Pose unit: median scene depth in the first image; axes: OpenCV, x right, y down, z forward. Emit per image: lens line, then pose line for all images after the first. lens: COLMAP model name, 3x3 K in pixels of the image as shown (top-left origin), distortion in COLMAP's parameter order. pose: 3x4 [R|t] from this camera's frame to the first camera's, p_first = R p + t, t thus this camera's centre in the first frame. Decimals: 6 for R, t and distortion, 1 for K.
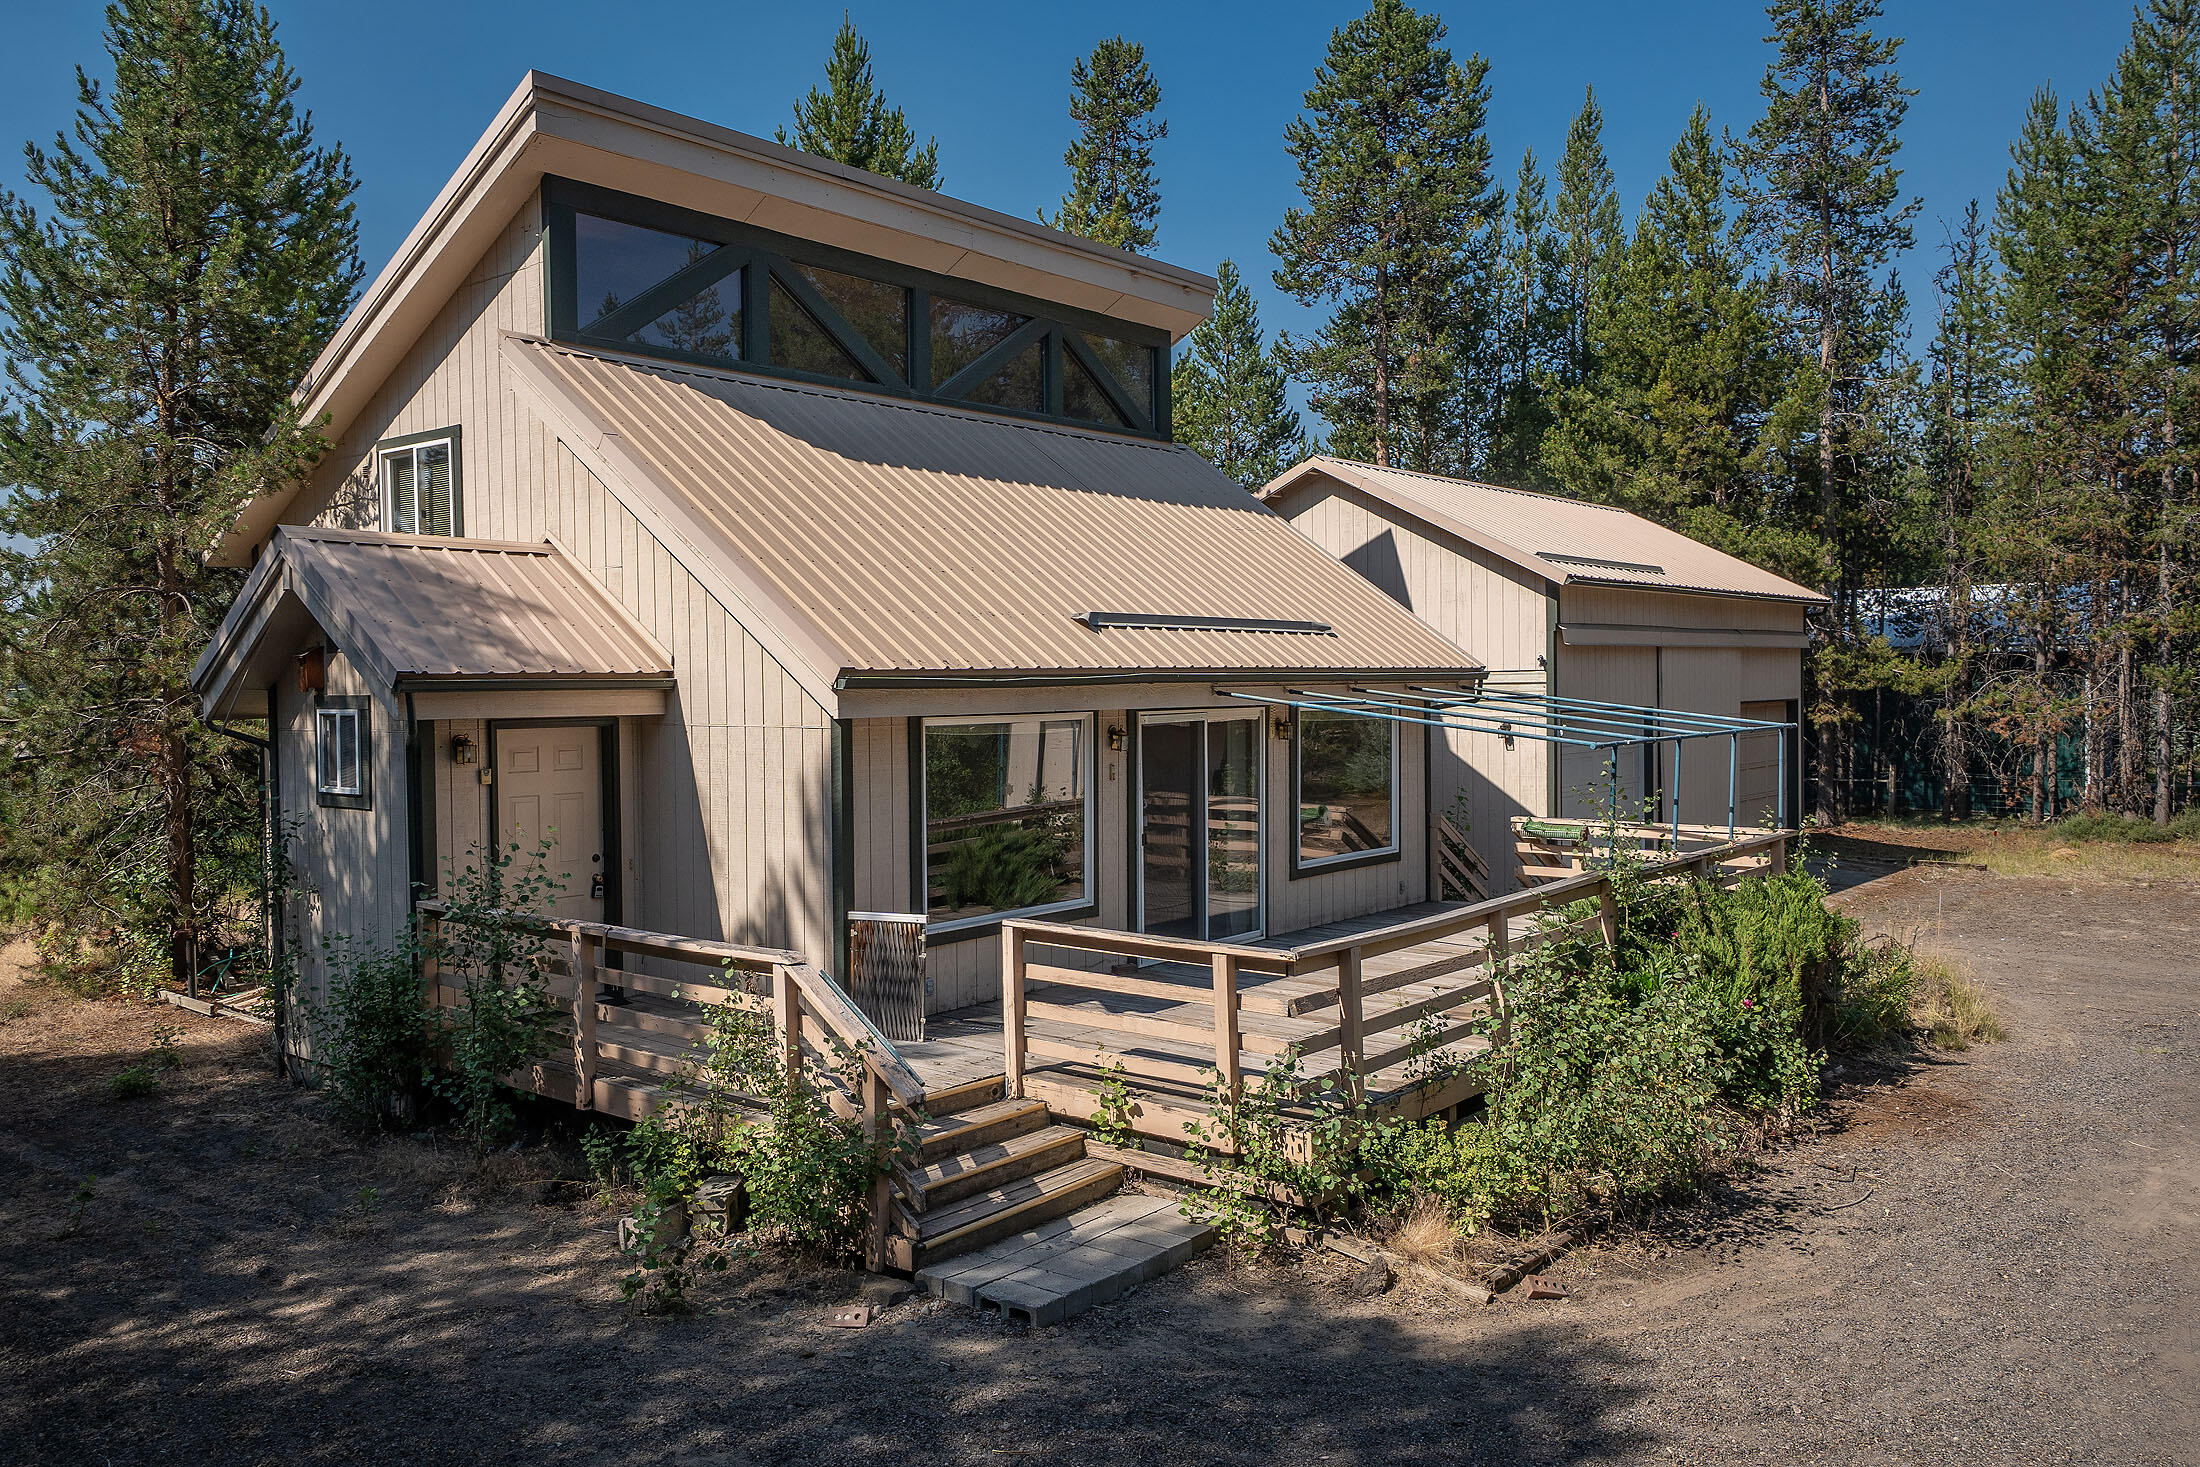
lens RADIAL K [[1626.2, 0, 1084.9], [0, 1626.2, 718.2], [0, 0, 1]] dist [0.024701, 0.022791]
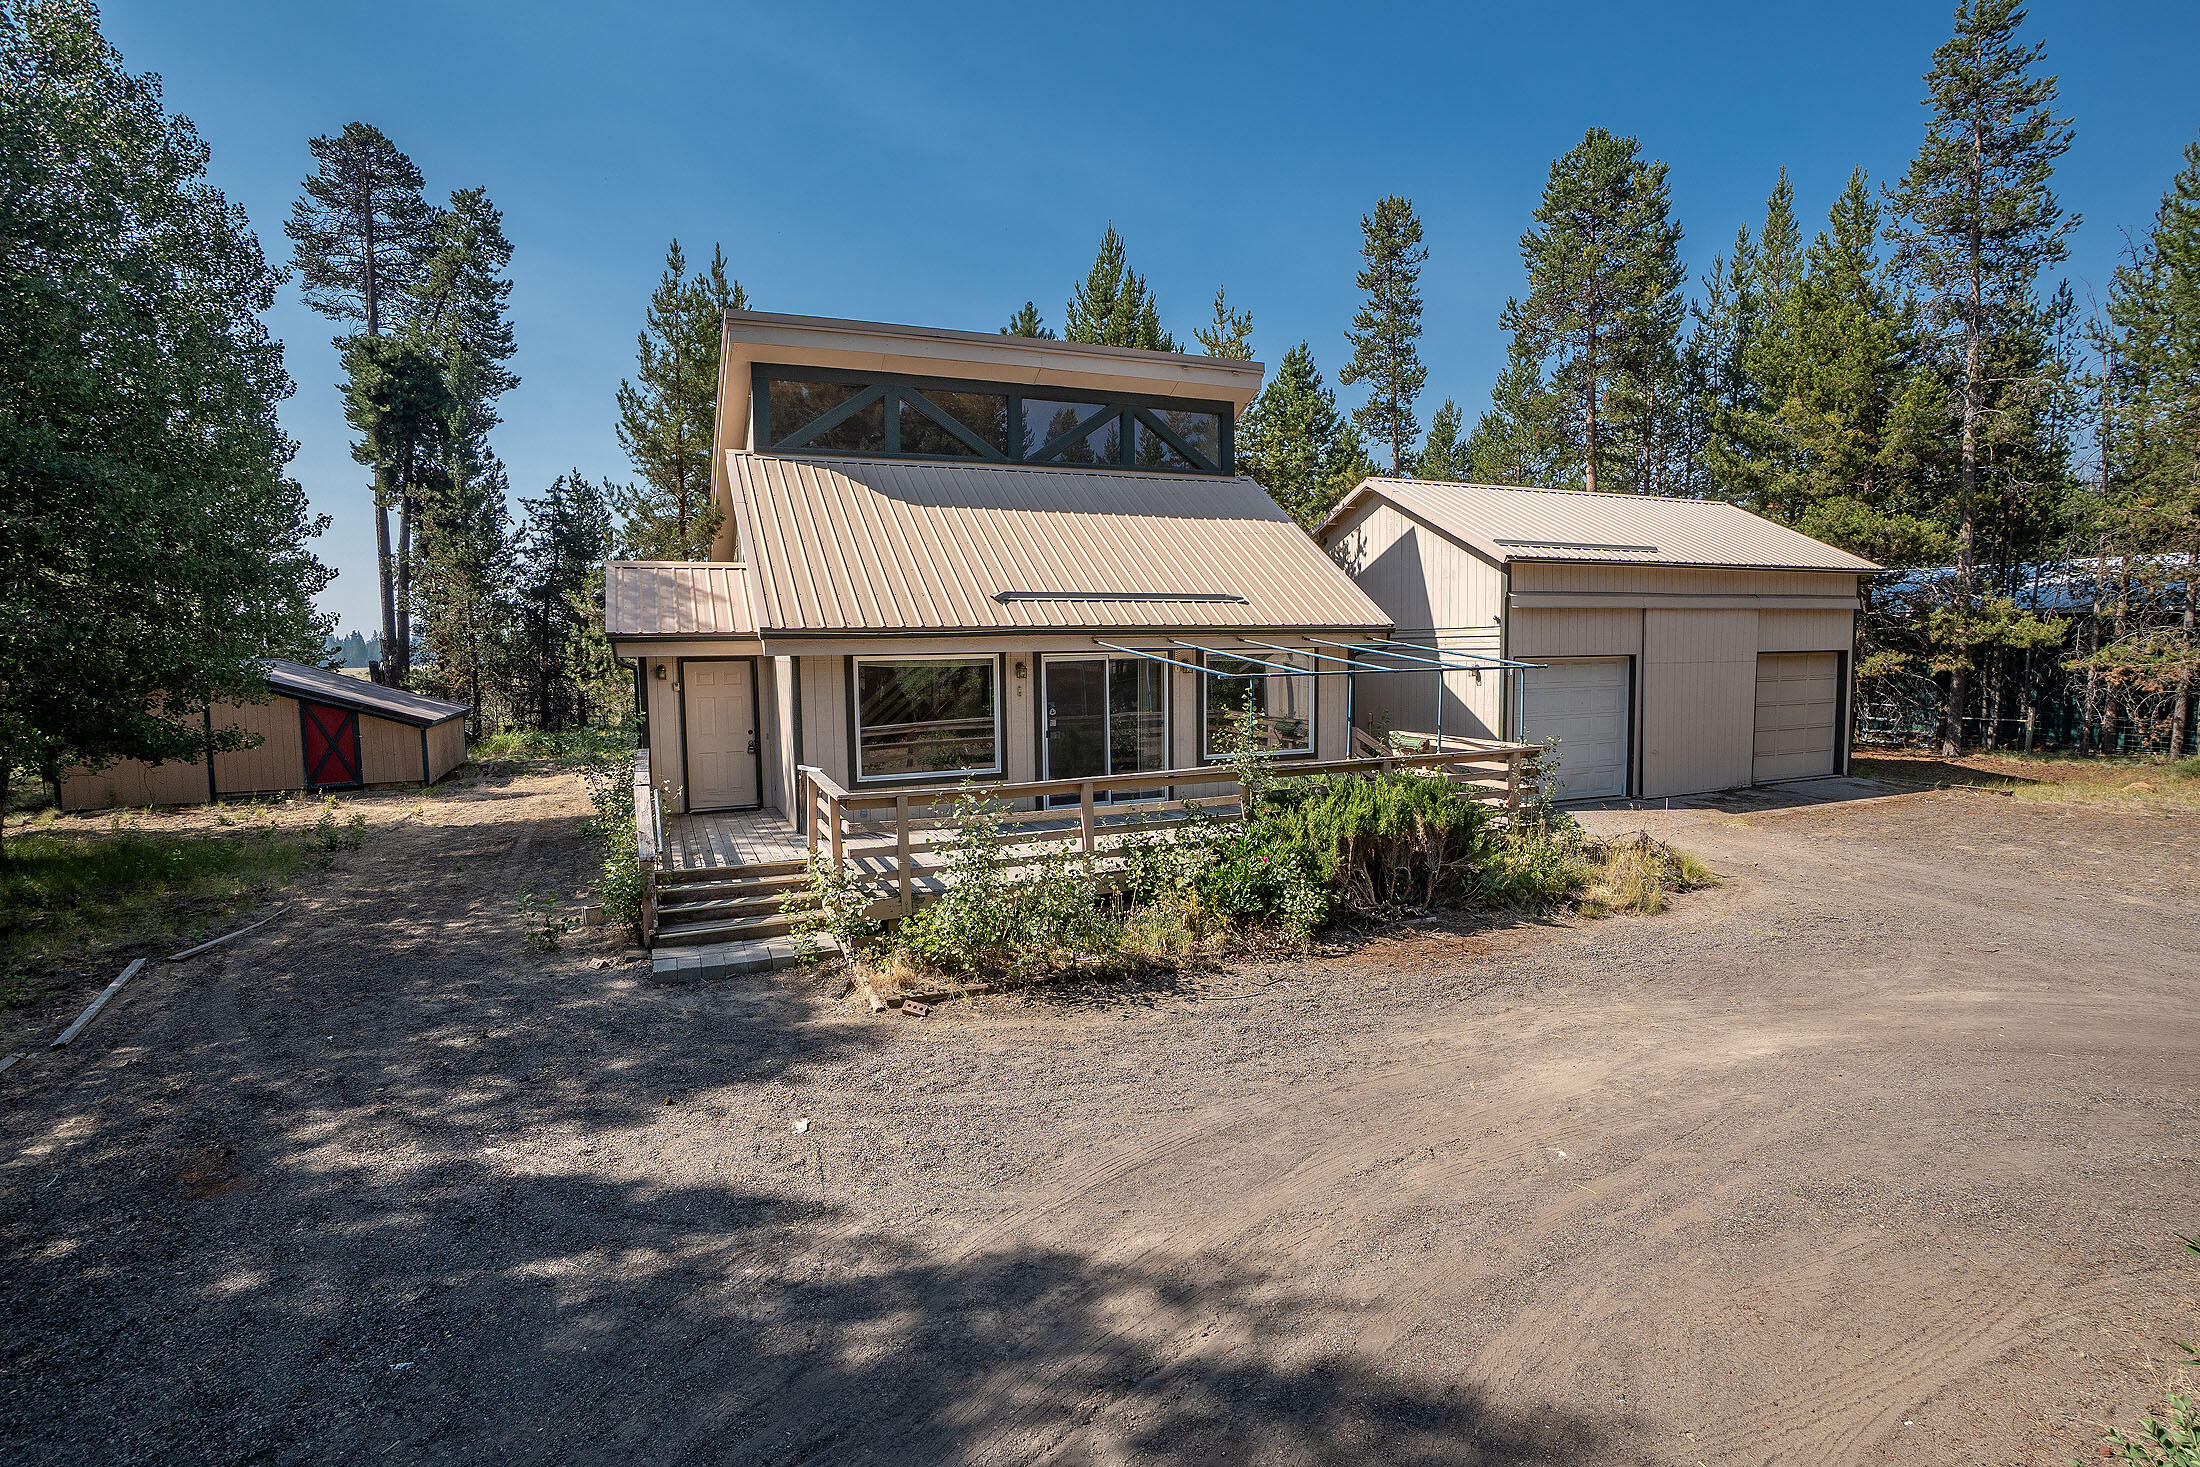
lens RADIAL K [[1022.3, 0, 1082.3], [0, 1022.3, 737.1], [0, 0, 1]] dist [-0.037527, 0.007756]
pose [[0.890629, 0.037804, -0.453156, 0.509572], [-0.006039, 0.997434, 0.071340, 0.005958], [0.454690, -0.060801, 0.888572, 0.118796]]
